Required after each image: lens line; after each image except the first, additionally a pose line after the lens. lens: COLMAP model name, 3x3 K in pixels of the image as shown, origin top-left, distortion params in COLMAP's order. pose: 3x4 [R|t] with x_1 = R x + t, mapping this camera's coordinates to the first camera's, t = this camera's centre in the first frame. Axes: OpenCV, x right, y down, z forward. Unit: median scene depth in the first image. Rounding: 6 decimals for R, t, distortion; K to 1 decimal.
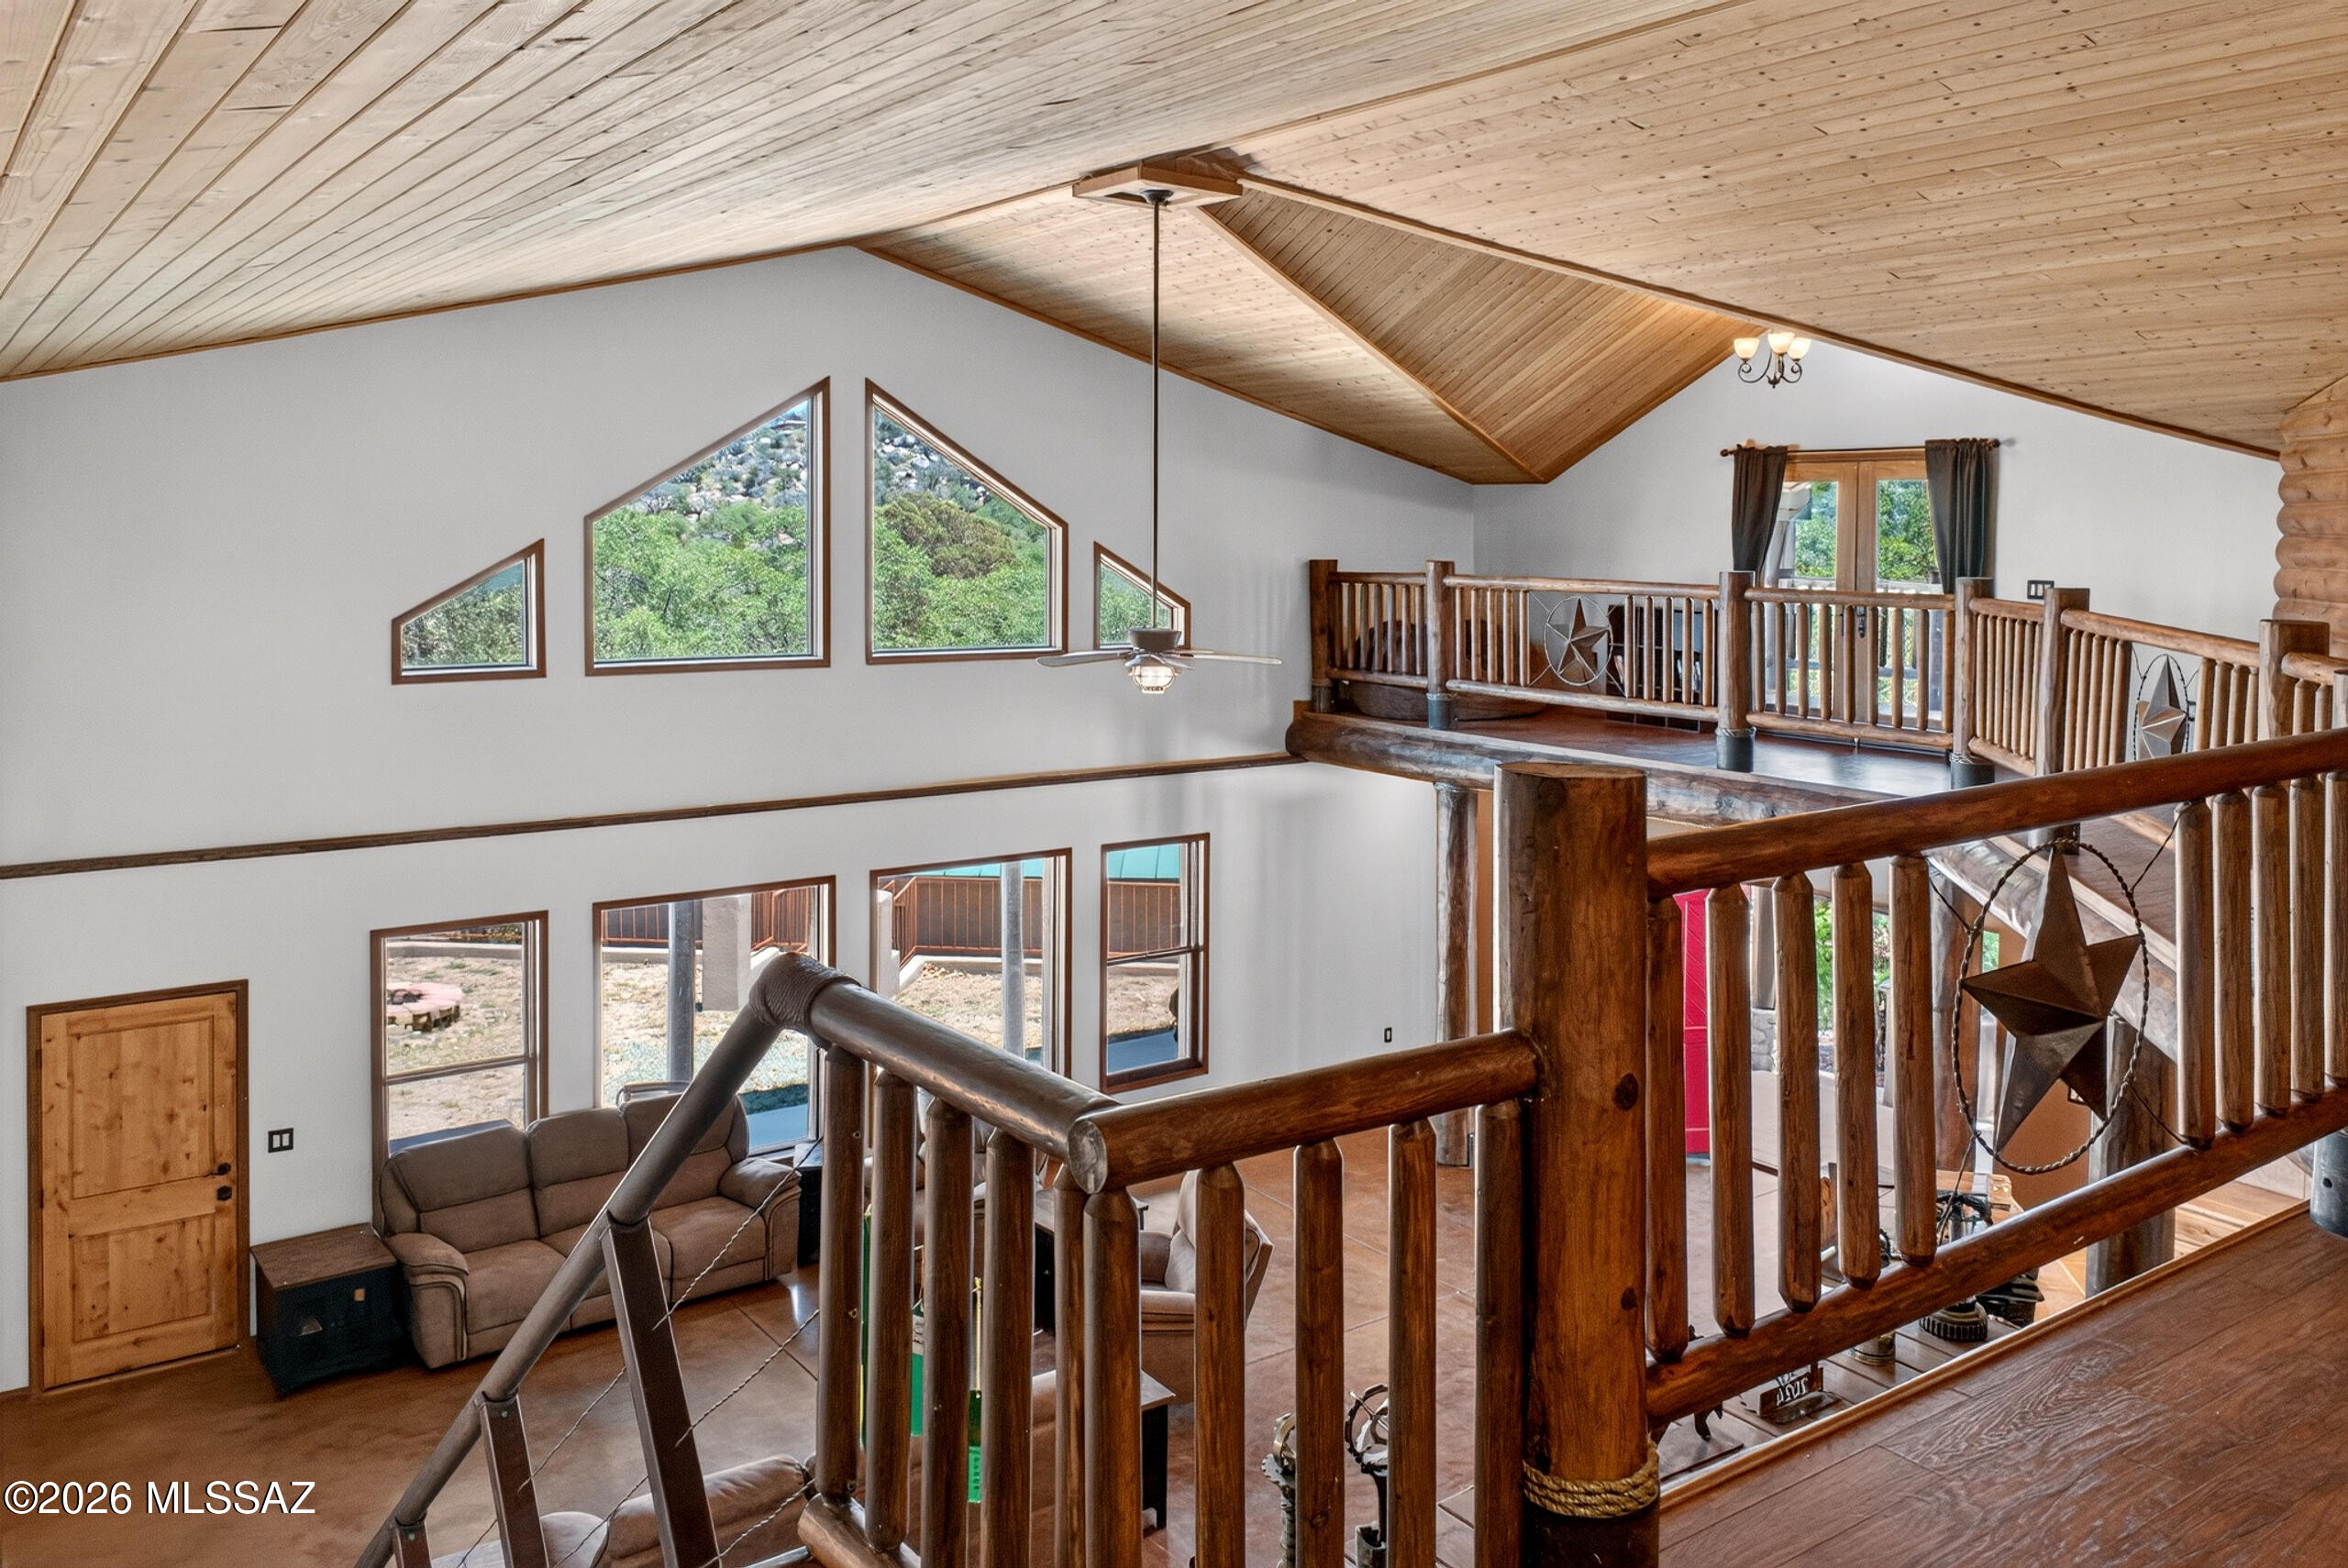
lens RADIAL K [[1817.4, 0, 1174.0], [0, 1817.4, 784.0], [0, 0, 1]] dist [0.001962, 0.002307]
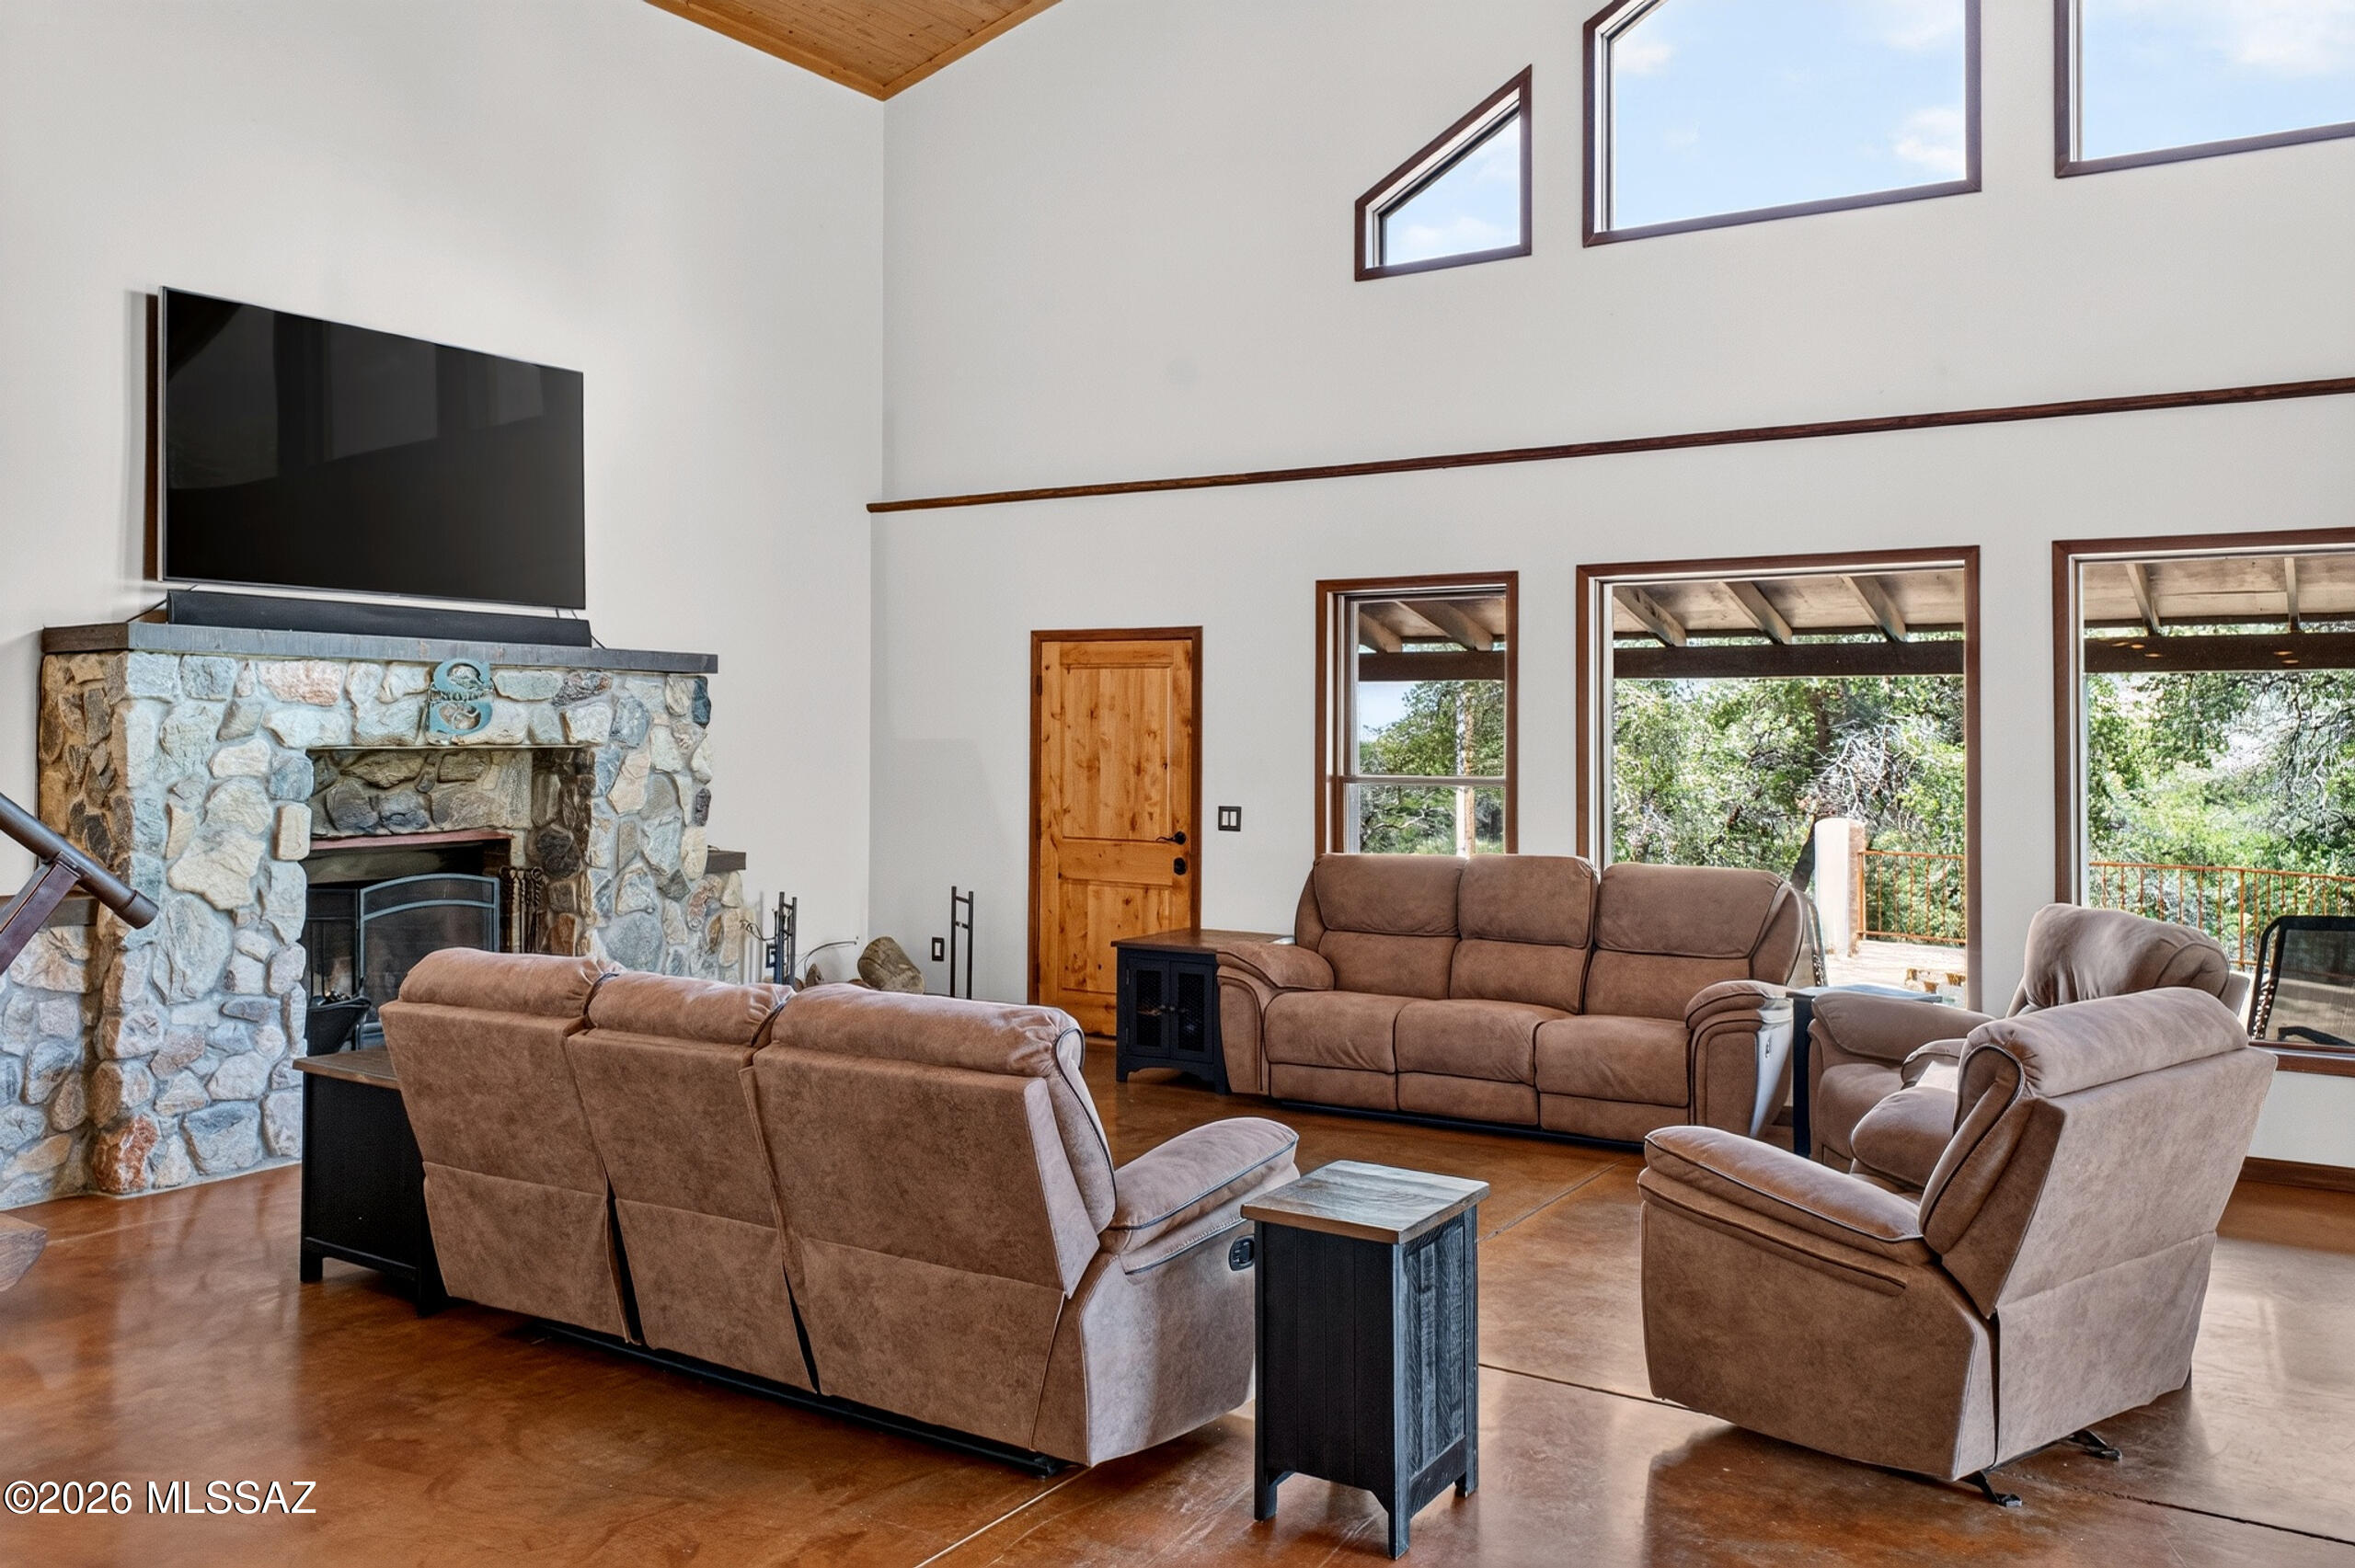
lens RADIAL K [[1822.8, 0, 1177.5], [0, 1822.8, 784.0], [0, 0, 1]] dist [0.001962, 0.002307]
pose [[0.363820, 0.017473, -0.931306, 0.333659], [-0.121118, 0.992223, -0.028700, 0.213703], [0.923561, 0.123239, 0.363107, 0.671656]]
